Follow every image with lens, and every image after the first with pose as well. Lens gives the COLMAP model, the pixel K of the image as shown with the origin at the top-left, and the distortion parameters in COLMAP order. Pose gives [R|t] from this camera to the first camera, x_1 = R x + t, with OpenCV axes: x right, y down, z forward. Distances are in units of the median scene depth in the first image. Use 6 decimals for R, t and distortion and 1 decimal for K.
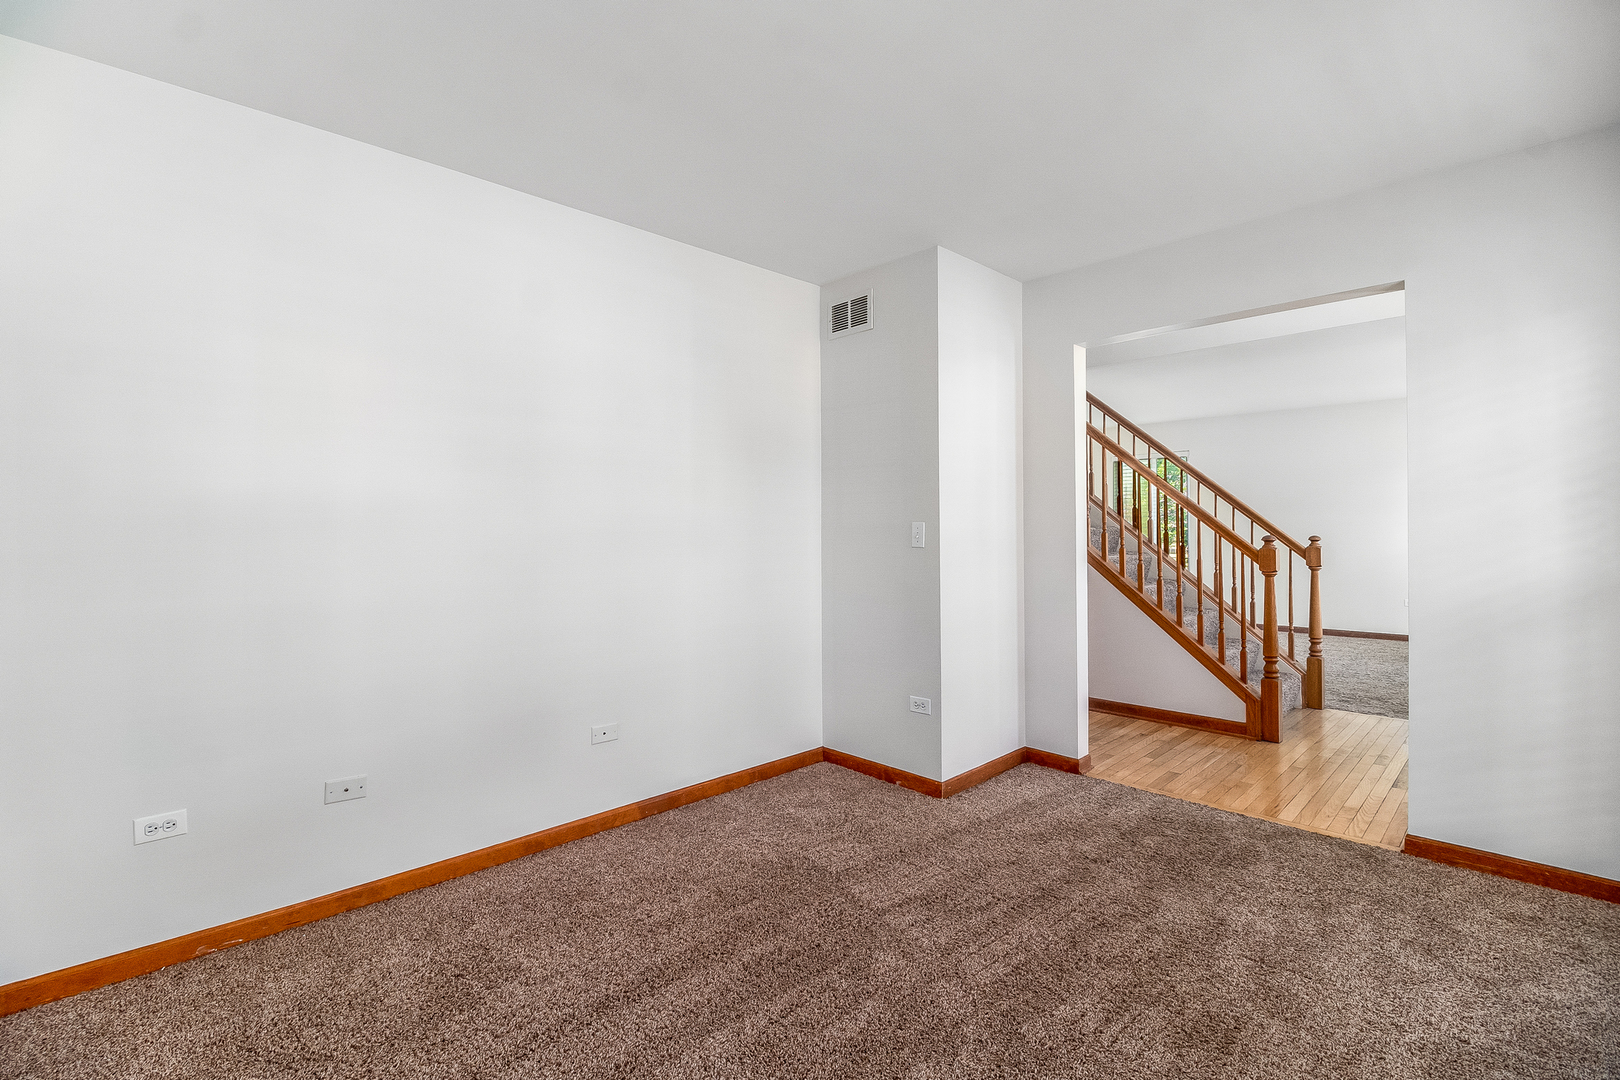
lens RADIAL K [[717.4, 0, 805.9], [0, 717.4, 521.3], [0, 0, 1]] dist [-0.003465, -0.000718]
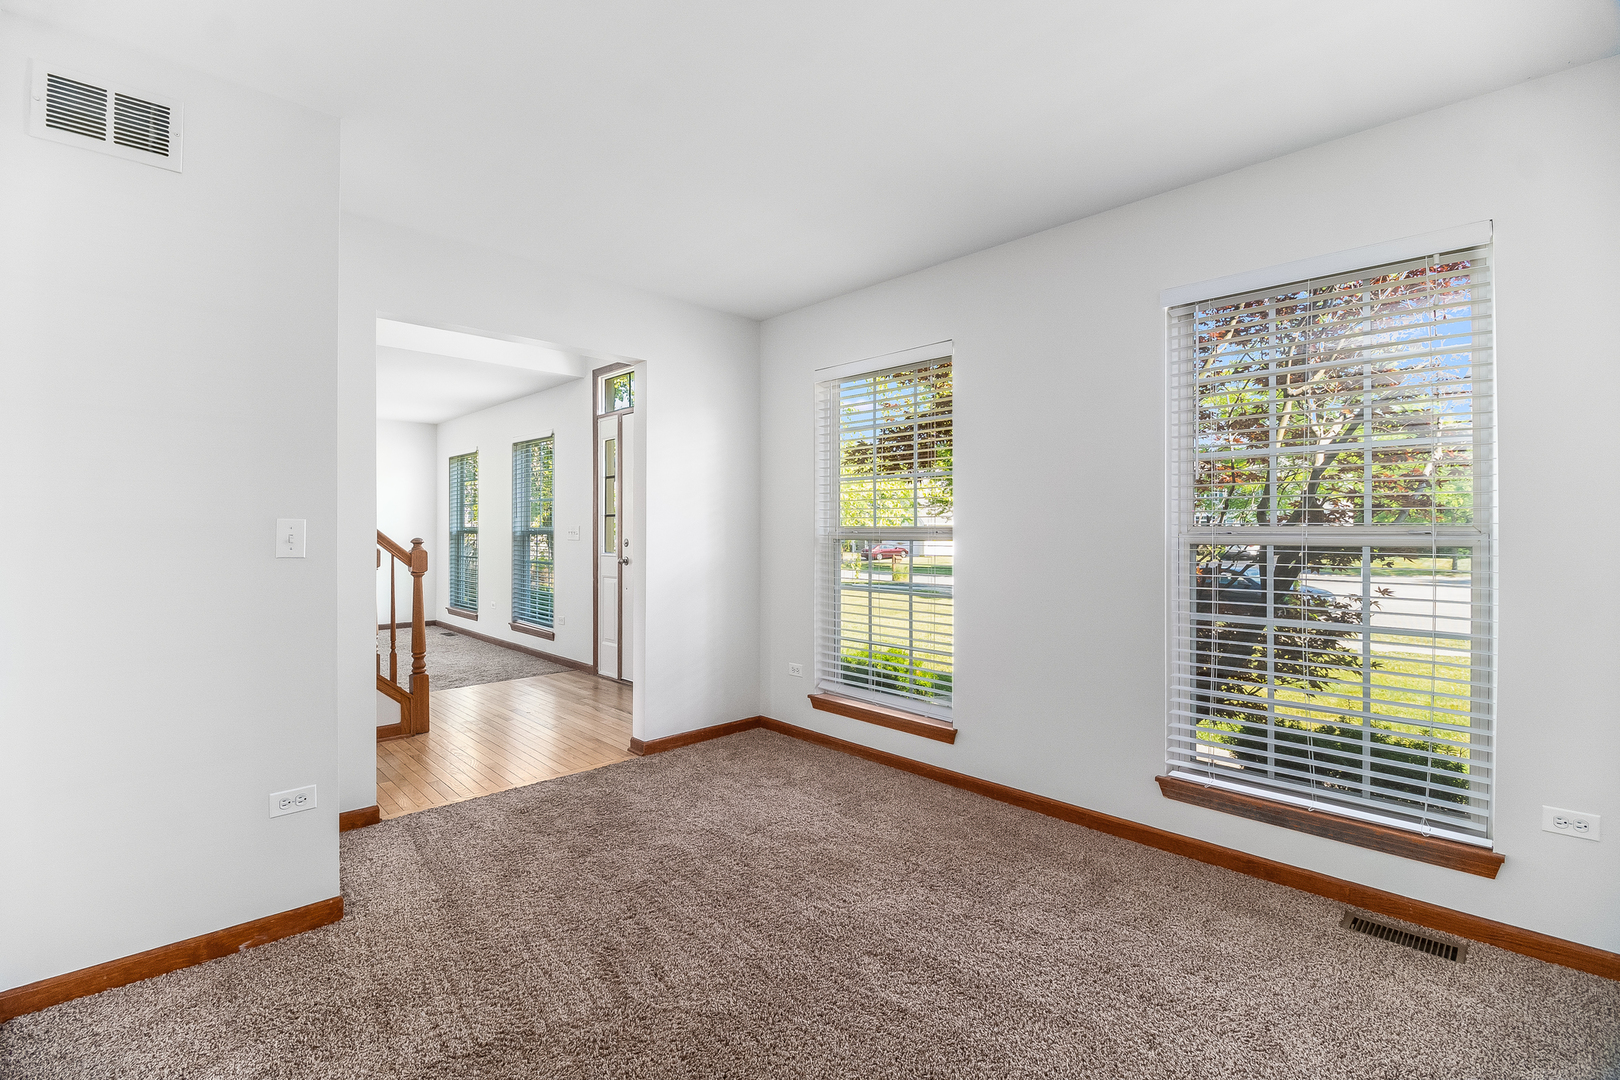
lens RADIAL K [[717.4, 0, 805.9], [0, 717.4, 521.3], [0, 0, 1]] dist [-0.003465, -0.000718]
pose [[0.032103, 0.010482, 0.999430, -0.501076], [-0.007574, 0.999919, -0.010244, 0.007743], [-0.999456, -0.007241, 0.032180, 0.544501]]
